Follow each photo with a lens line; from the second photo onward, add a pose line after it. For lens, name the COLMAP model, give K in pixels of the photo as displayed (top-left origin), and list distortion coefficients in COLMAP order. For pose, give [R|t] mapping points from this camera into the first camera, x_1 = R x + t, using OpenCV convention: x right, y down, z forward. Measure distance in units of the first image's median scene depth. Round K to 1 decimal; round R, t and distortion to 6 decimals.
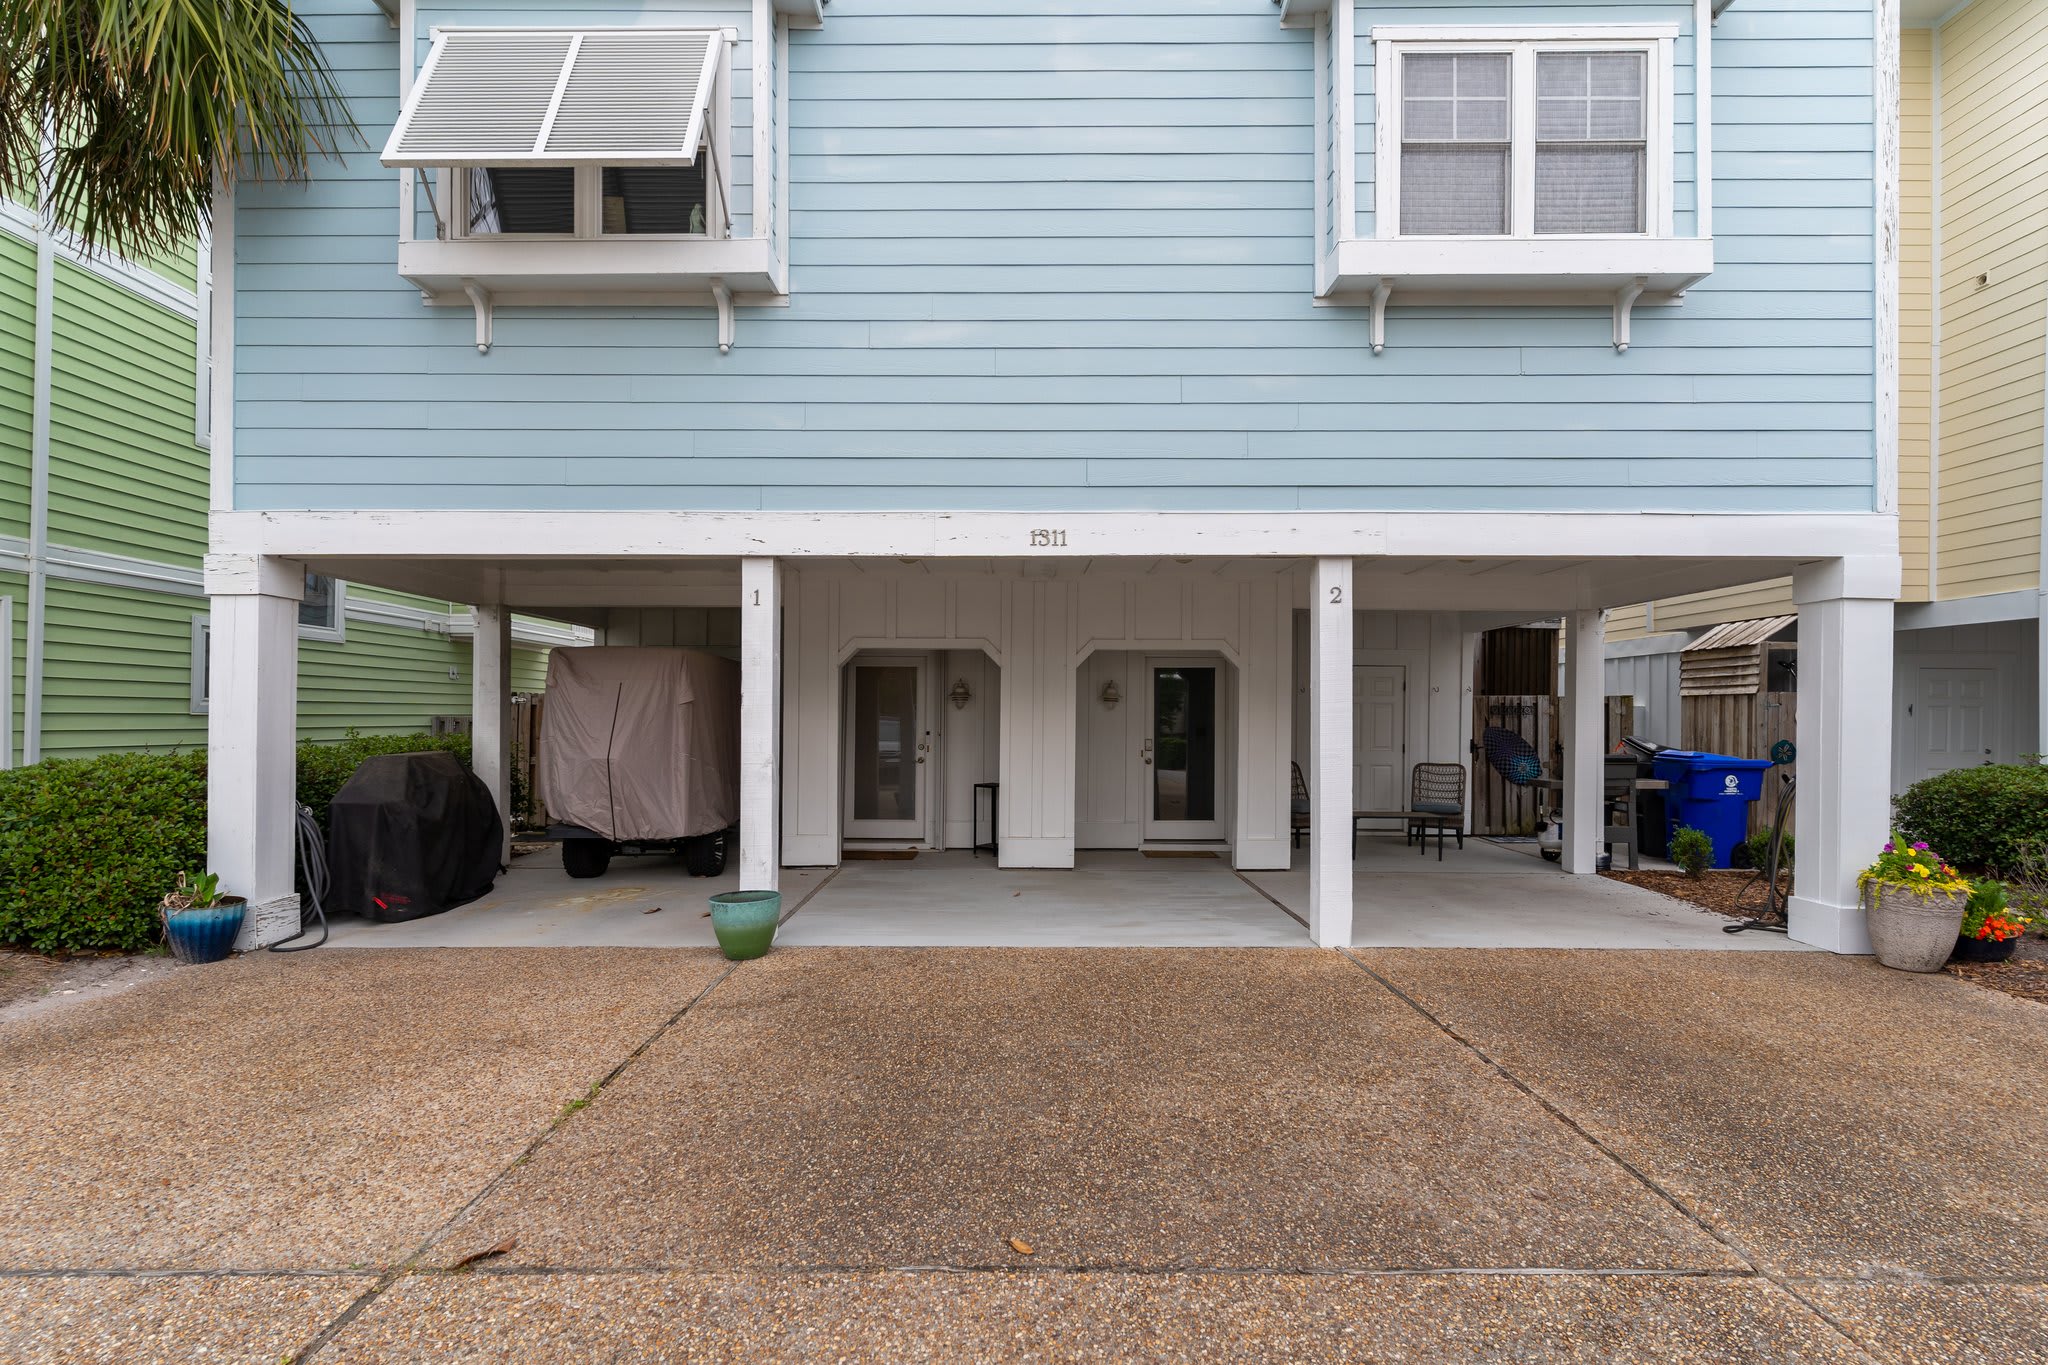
lens RADIAL K [[1019.0, 0, 1045.5], [0, 1019.0, 727.2], [0, 0, 1]] dist [-0.002850, 0.003034]
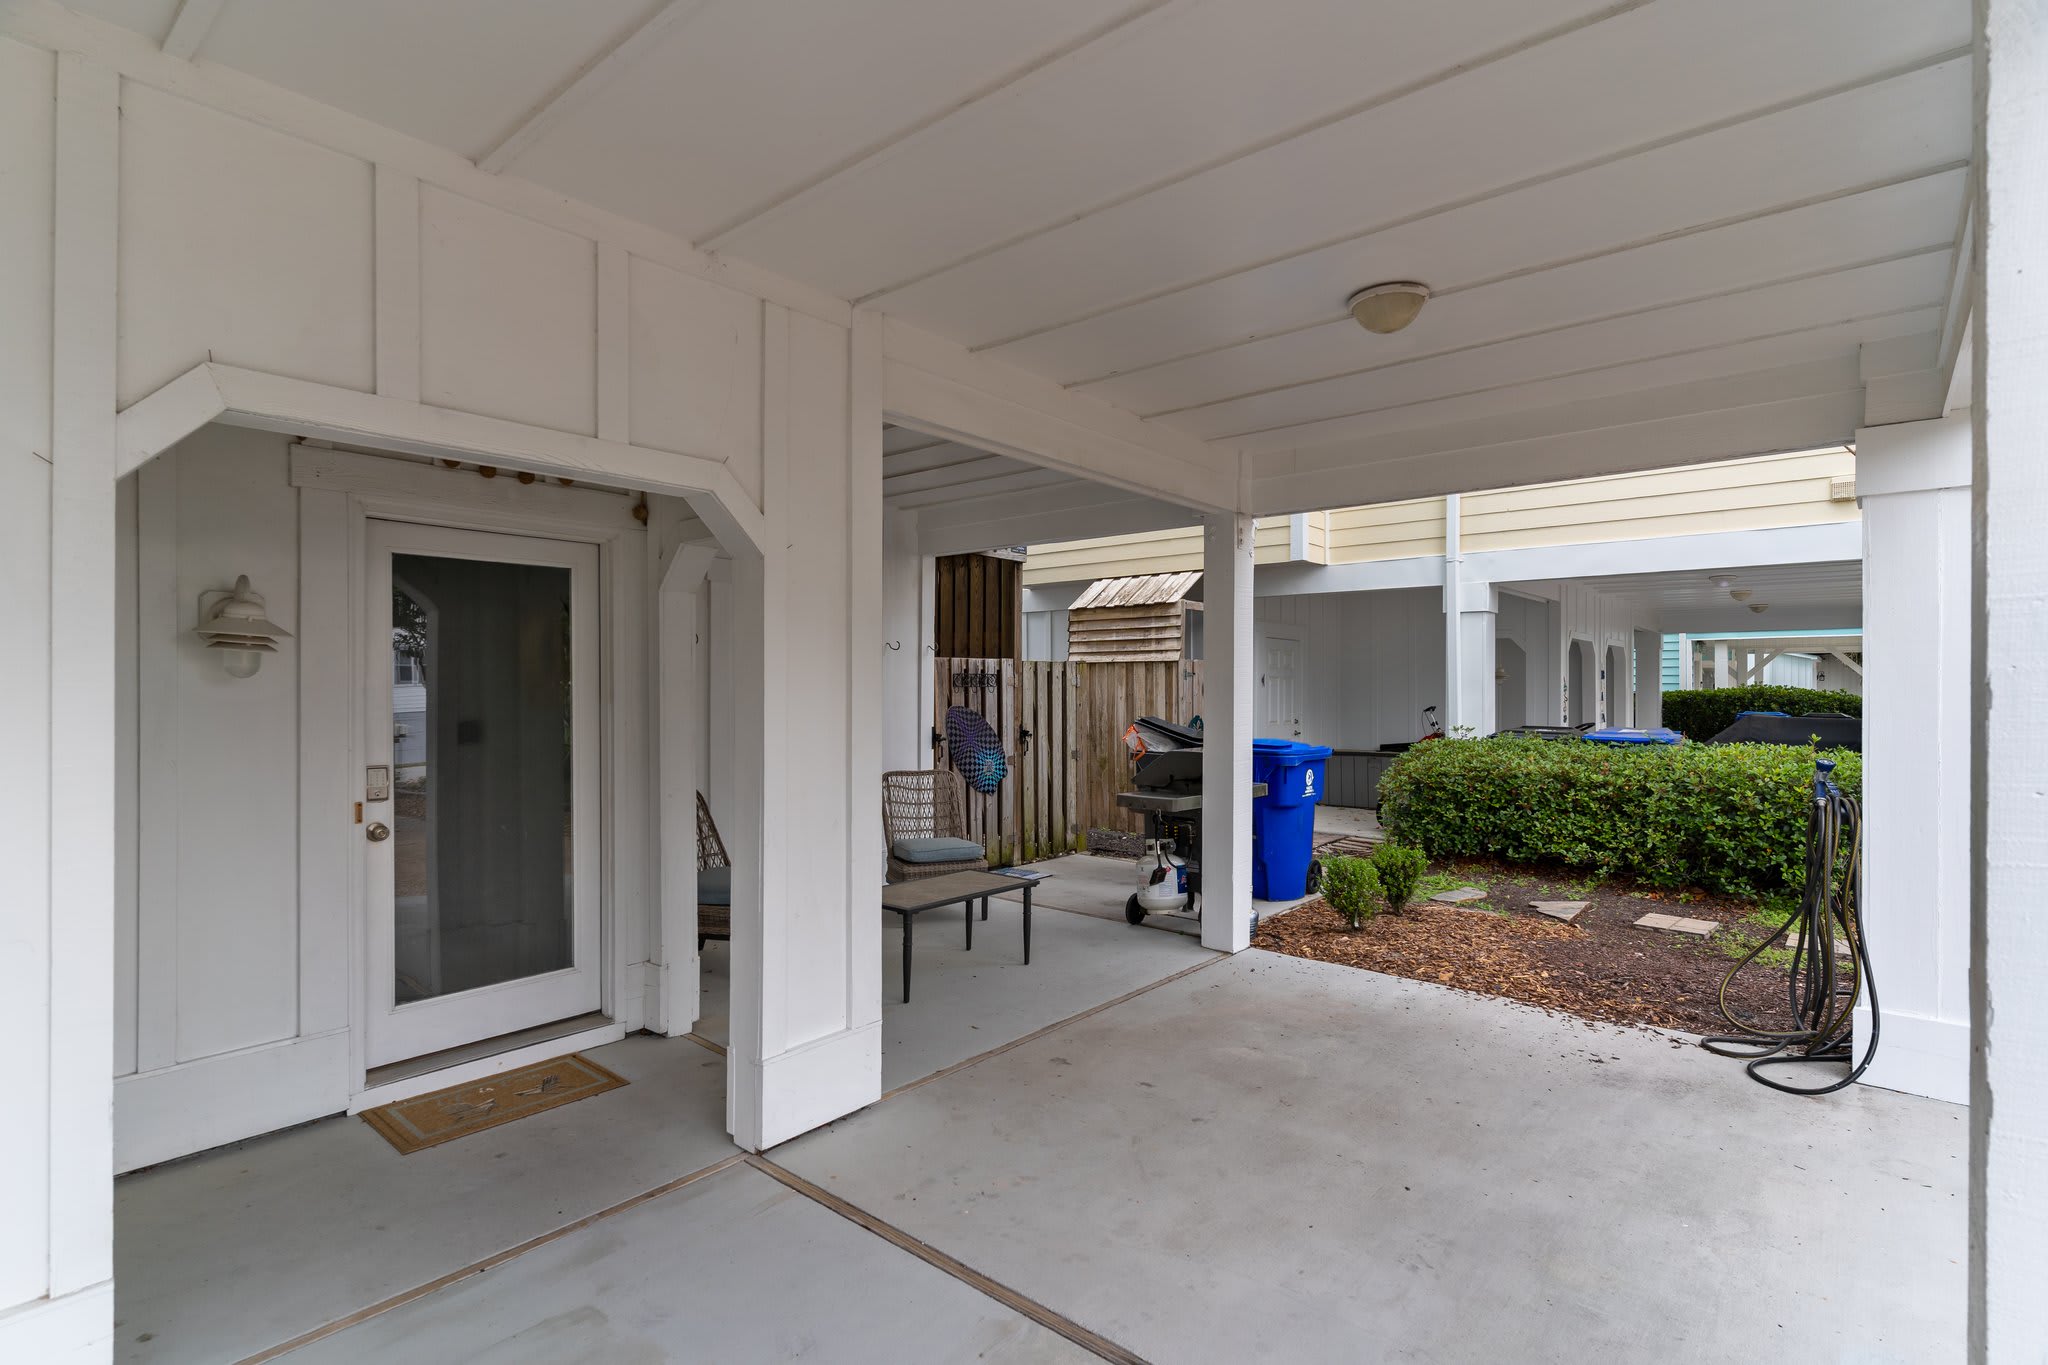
lens RADIAL K [[980.3, 0, 1001.8], [0, 980.3, 687.4], [0, 0, 1]] dist [-0.001240, -0.000257]
pose [[0.664565, -0.003108, 0.747224, -0.002768], [0.009478, 0.999946, -0.004270, -0.015539], [-0.747171, 0.009920, 0.664558, 0.968130]]
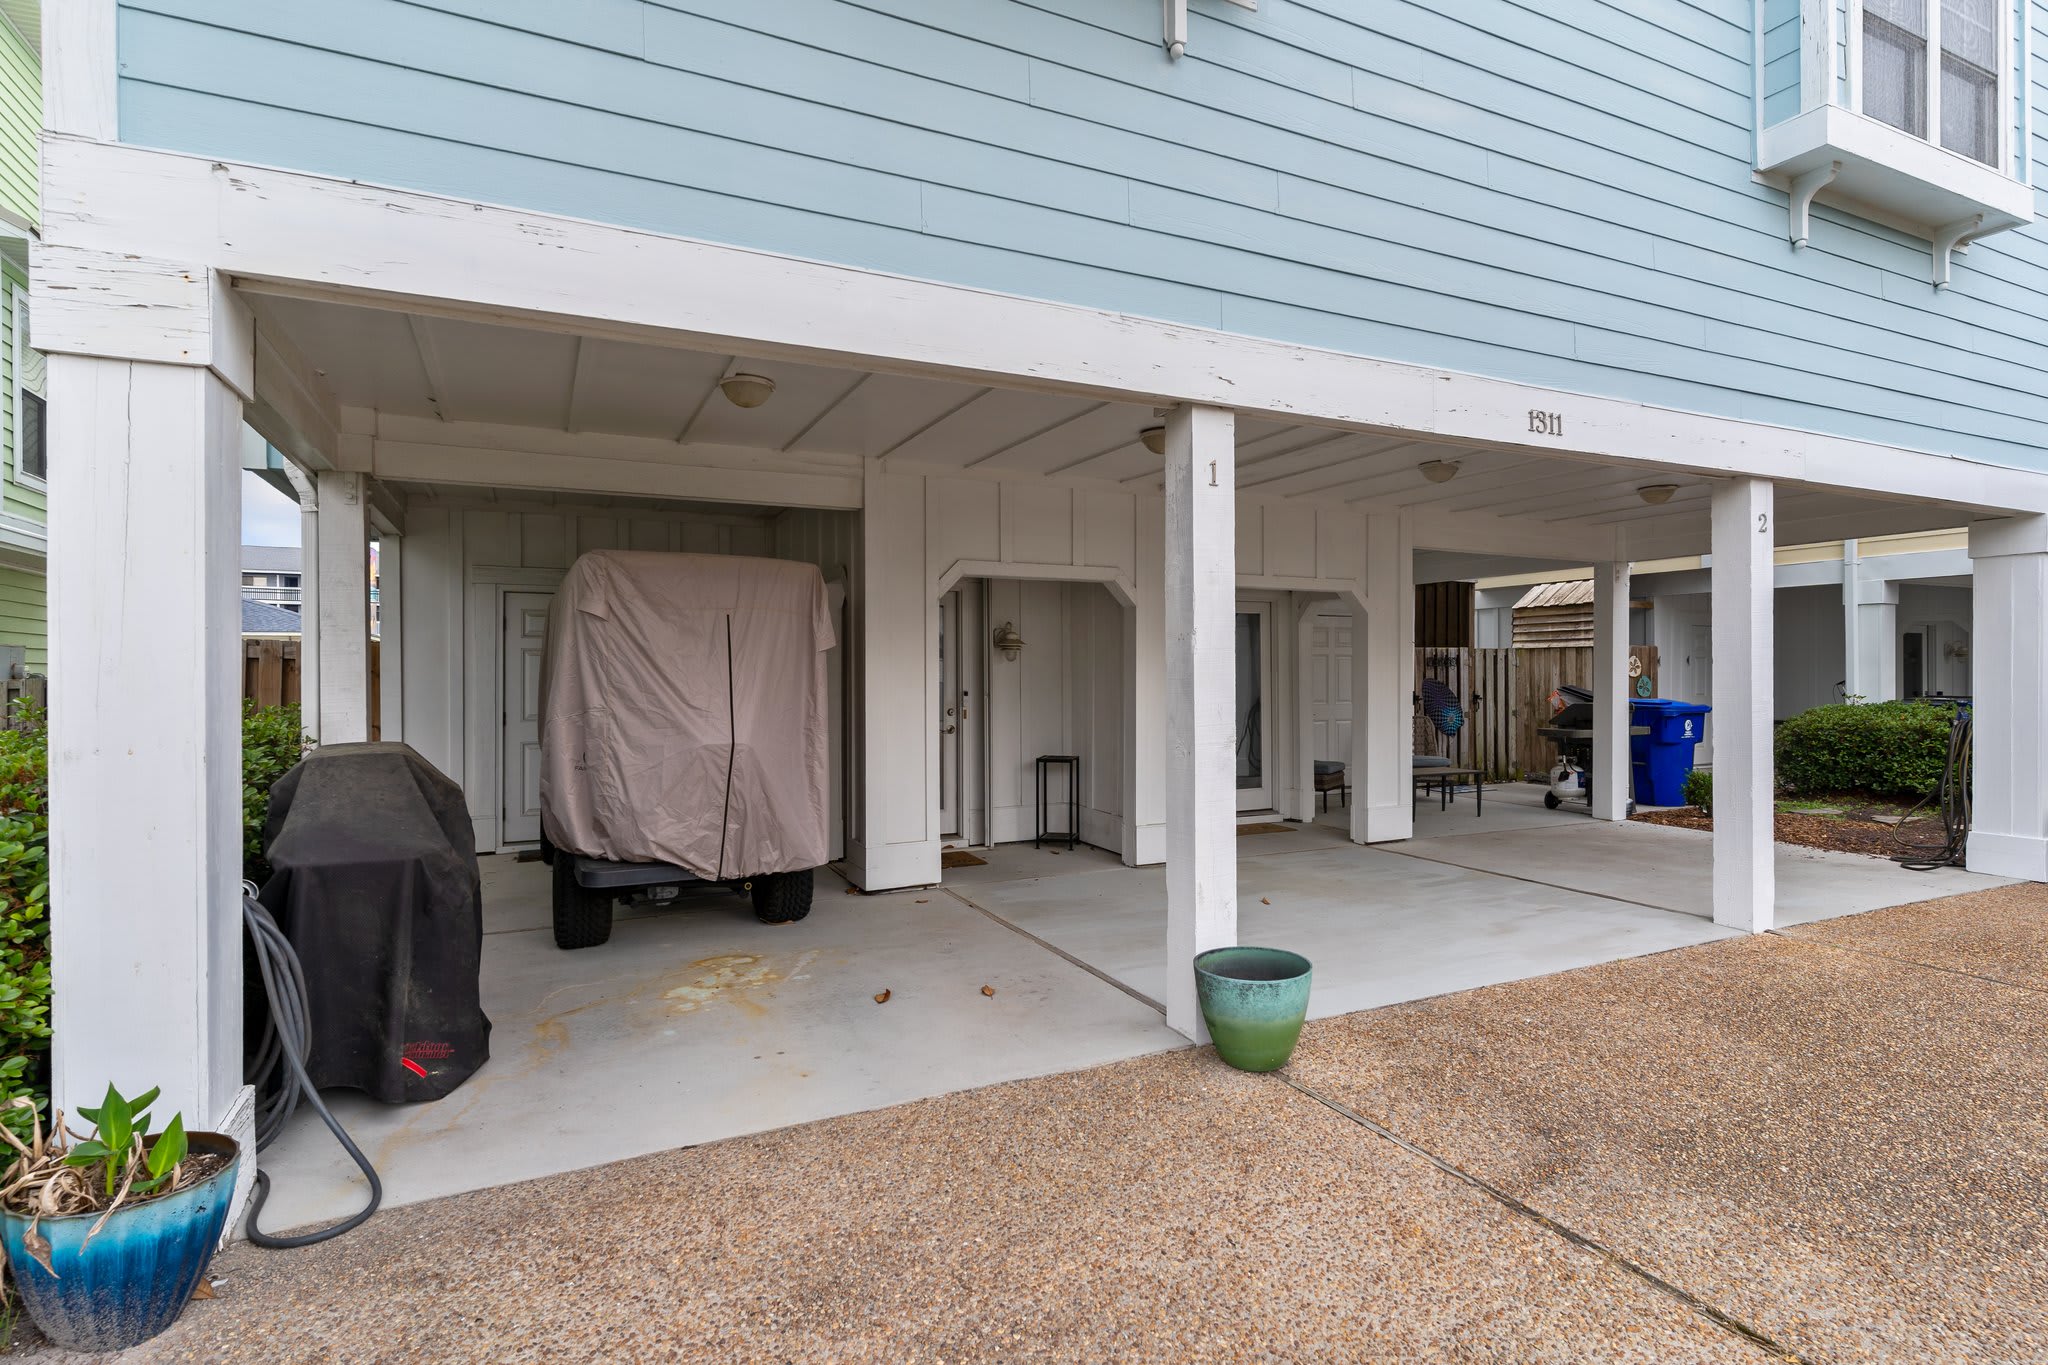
lens RADIAL K [[1019.0, 0, 1019.2], [0, 1019.0, 687.3], [0, 0, 1]] dist [-0.002850, 0.003034]
pose [[0.901366, -0.013523, 0.432847, -0.608896], [0.012733, 0.999908, 0.004724, -0.002573], [-0.432871, 0.001253, 0.901455, 0.460851]]
